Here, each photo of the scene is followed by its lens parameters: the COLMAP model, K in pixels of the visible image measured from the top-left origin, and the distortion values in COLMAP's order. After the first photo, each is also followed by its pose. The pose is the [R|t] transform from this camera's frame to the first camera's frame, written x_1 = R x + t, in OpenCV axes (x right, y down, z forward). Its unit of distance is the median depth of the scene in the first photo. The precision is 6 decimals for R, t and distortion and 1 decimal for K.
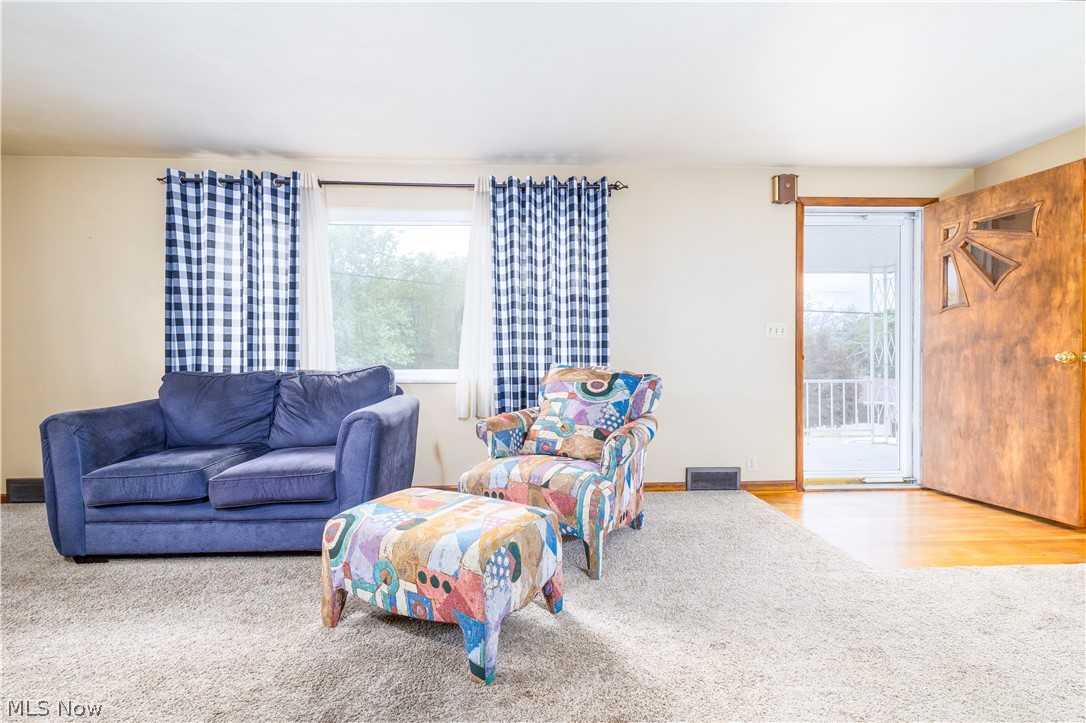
lens RADIAL K [[504.9, 0, 543.0], [0, 504.9, 361.5], [0, 0, 1]] dist [-0.001395, -0.000731]
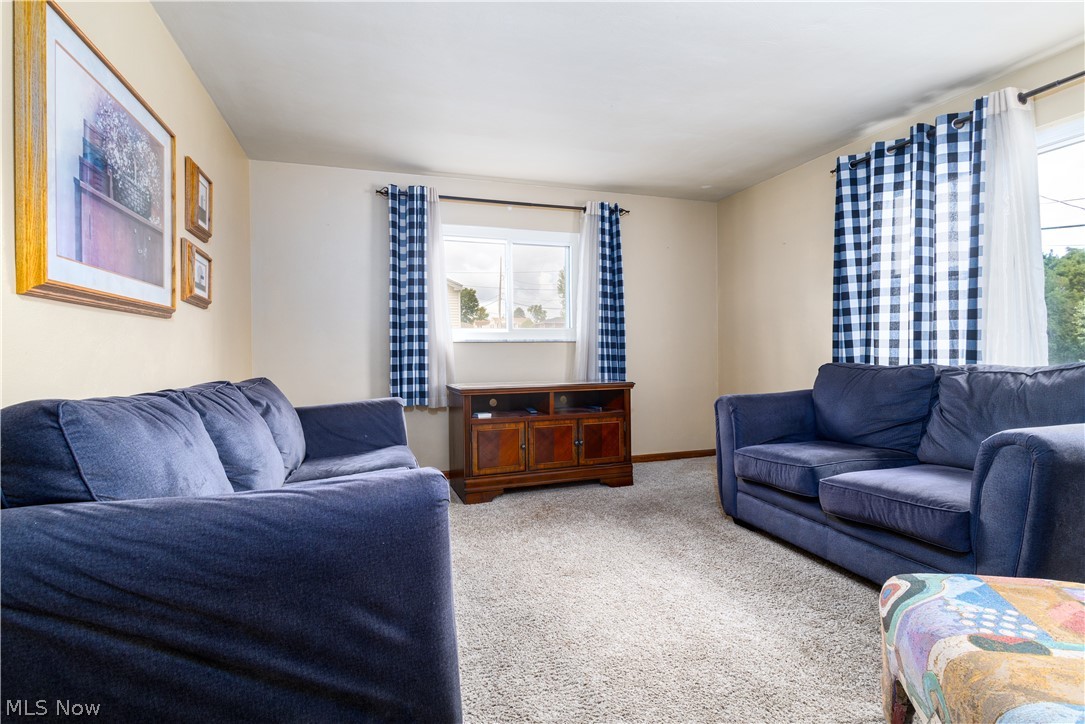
lens RADIAL K [[504.5, 0, 542.5], [0, 504.5, 362.0], [0, 0, 1]] dist [-0.001395, -0.000731]
pose [[0.251105, 0.021215, -0.967727, 0.075622], [-0.000193, 0.999761, 0.021867, -0.002959], [0.967960, -0.005304, 0.251049, 0.187350]]
